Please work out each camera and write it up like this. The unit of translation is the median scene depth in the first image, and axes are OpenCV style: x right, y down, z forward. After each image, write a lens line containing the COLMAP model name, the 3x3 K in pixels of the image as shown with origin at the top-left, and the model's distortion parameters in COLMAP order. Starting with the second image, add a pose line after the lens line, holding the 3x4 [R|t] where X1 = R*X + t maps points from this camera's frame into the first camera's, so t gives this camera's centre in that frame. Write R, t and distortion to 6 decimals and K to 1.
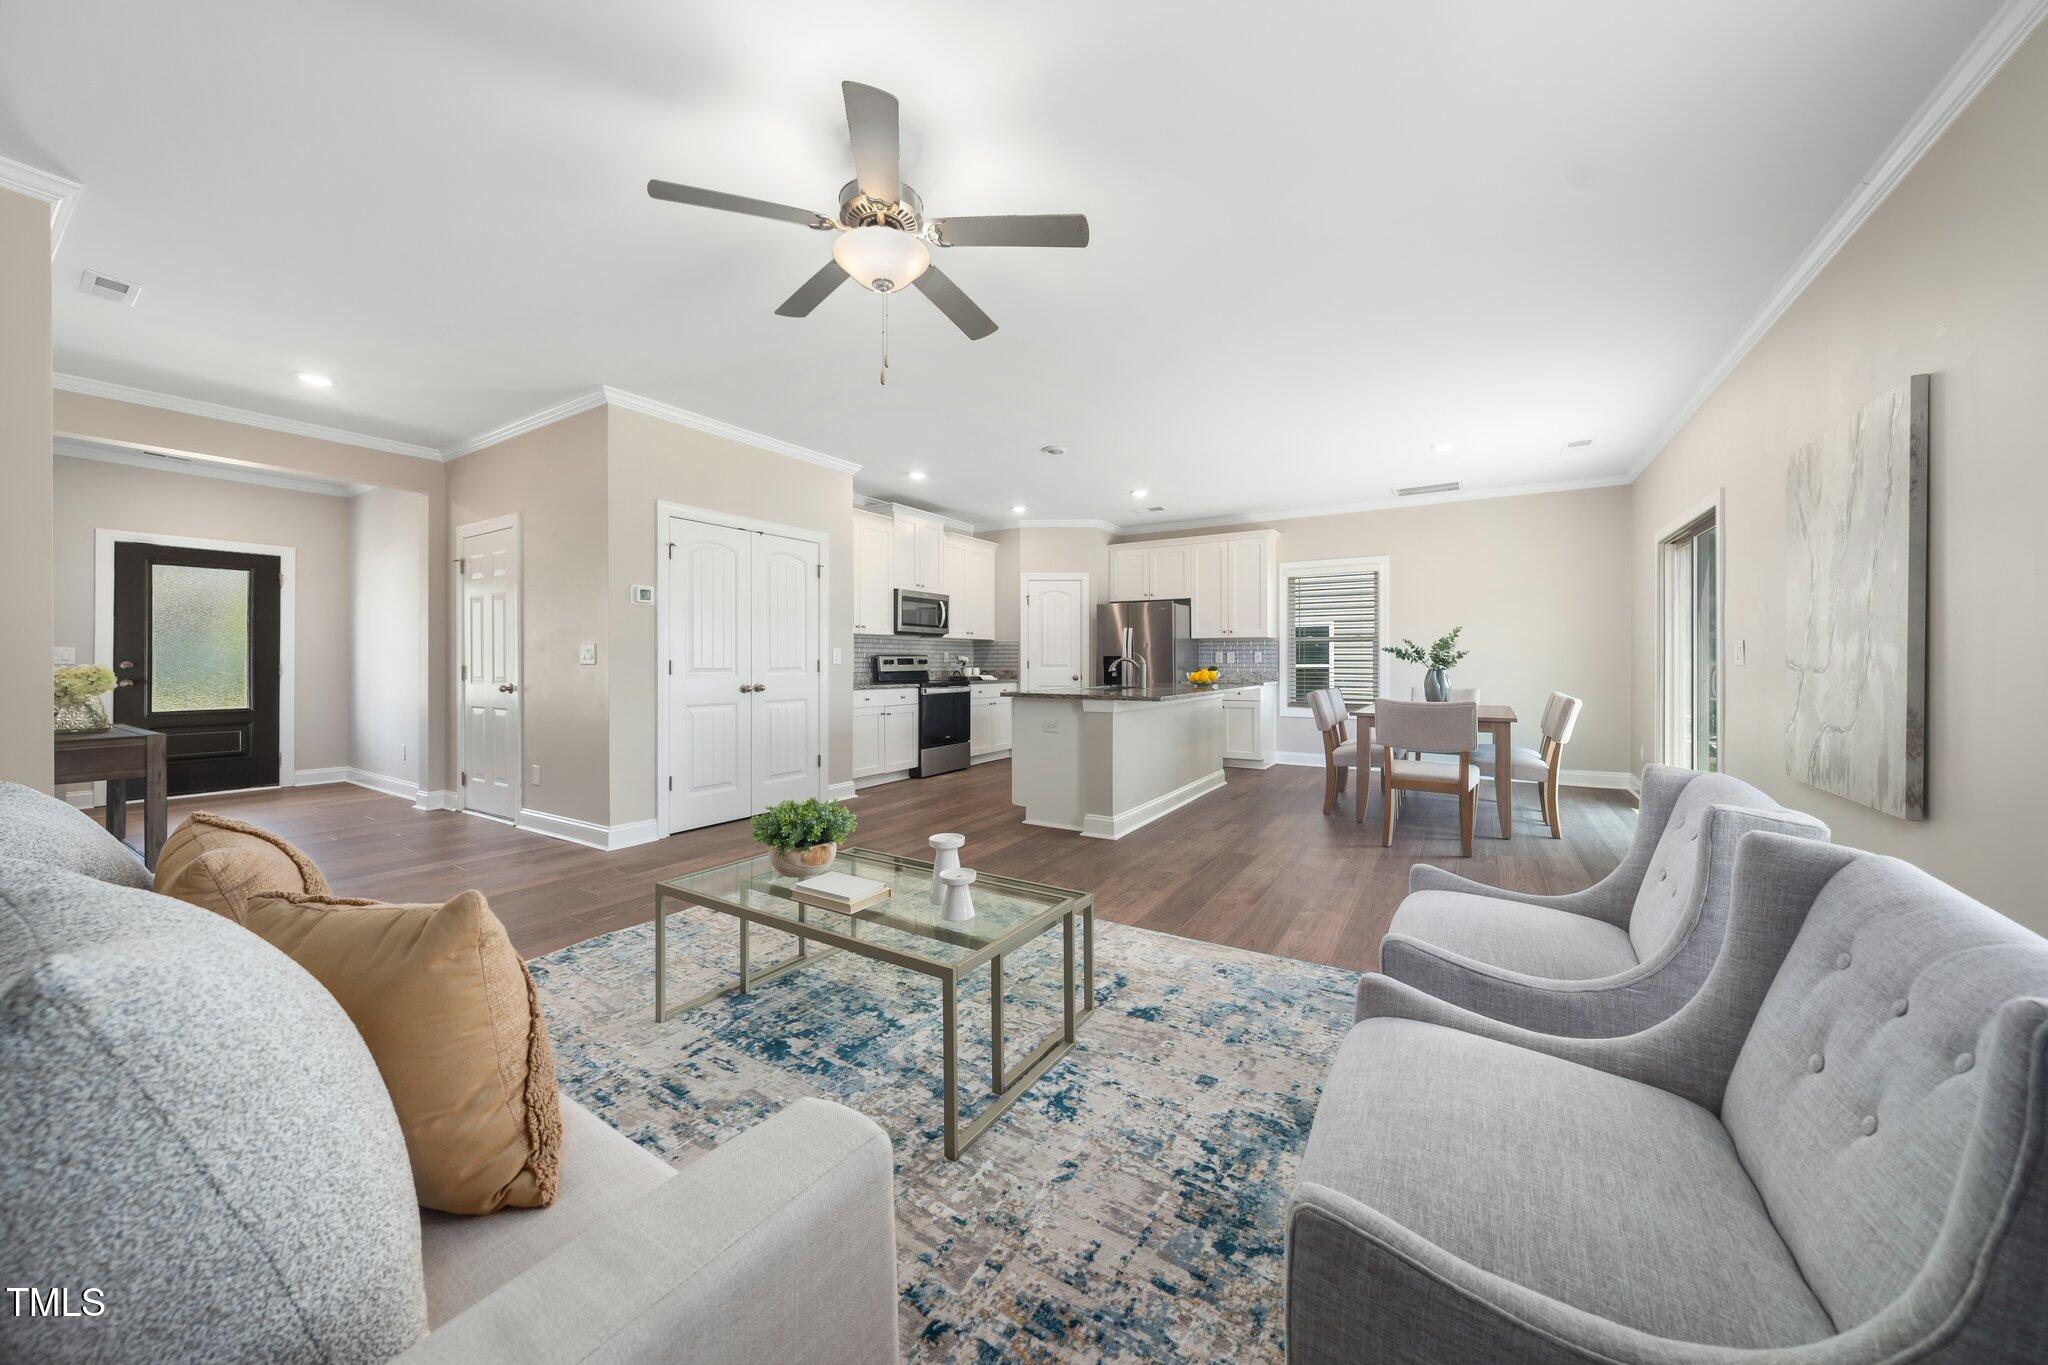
lens RADIAL K [[706.1, 0, 1022.9], [0, 706.1, 661.5], [0, 0, 1]] dist [0.001858, -0.000467]
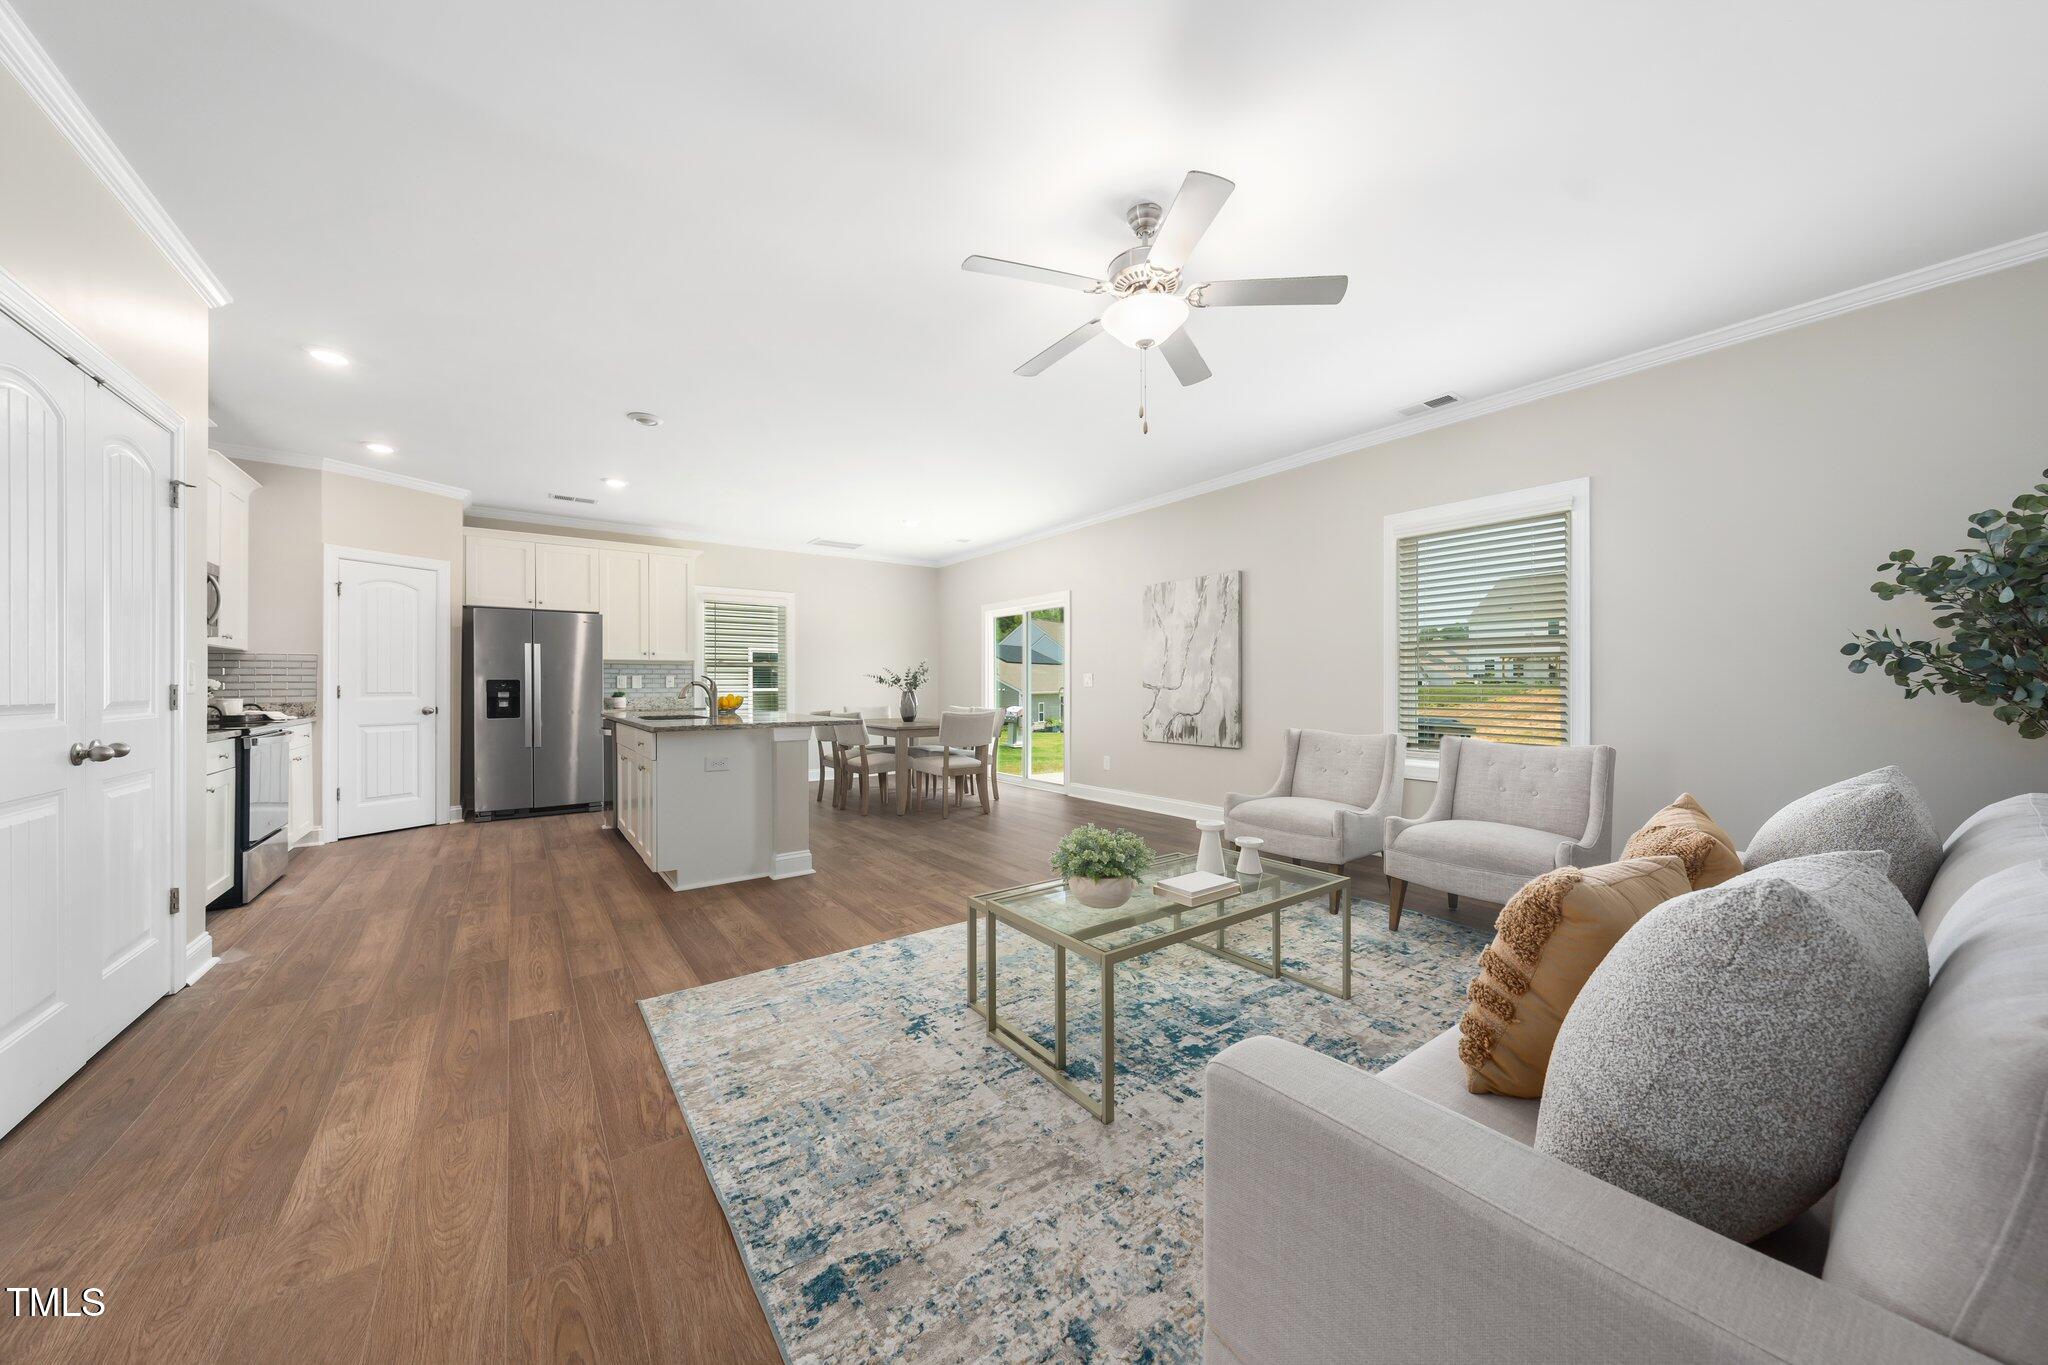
lens RADIAL K [[706.1, 0, 1028.5], [0, 706.1, 680.3], [0, 0, 1]] dist [0.001858, -0.000467]
pose [[0.363869, 0.005144, 0.931436, -0.438380], [0.004185, 0.999966, -0.007157, 0.000666], [-0.931441, 0.006502, 0.363835, 0.260638]]
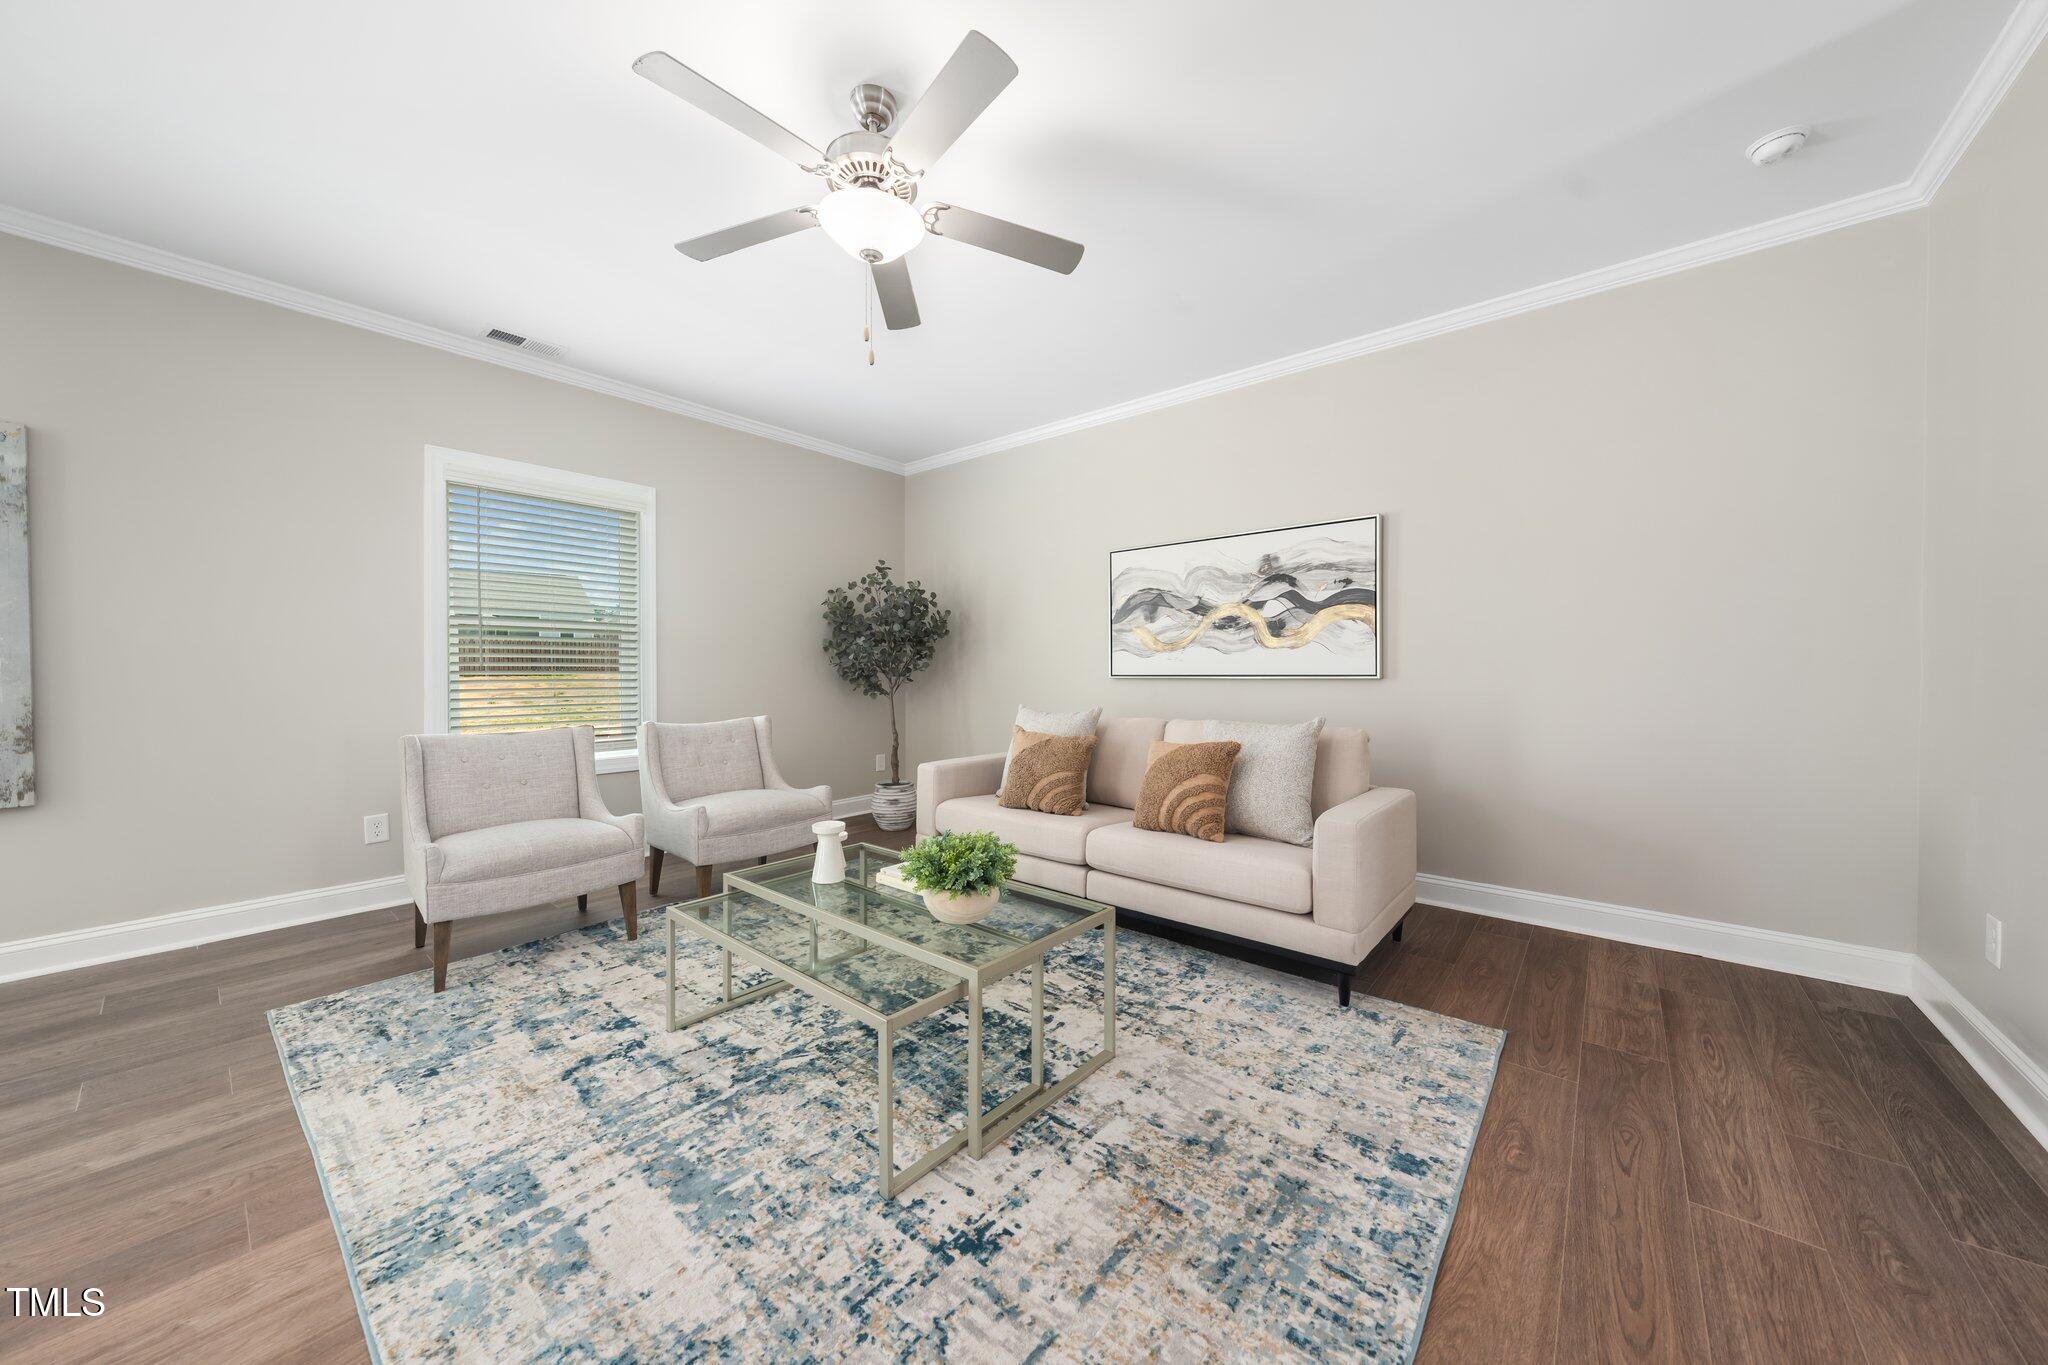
lens RADIAL K [[706.1, 0, 1026.8], [0, 706.1, 679.6], [0, 0, 1]] dist [0.001858, -0.000467]
pose [[-0.991661, -0.001026, 0.128872, -0.174738], [0.001240, 0.999846, 0.017502, 0.000058], [-0.128871, 0.017516, -0.991507, 0.640865]]
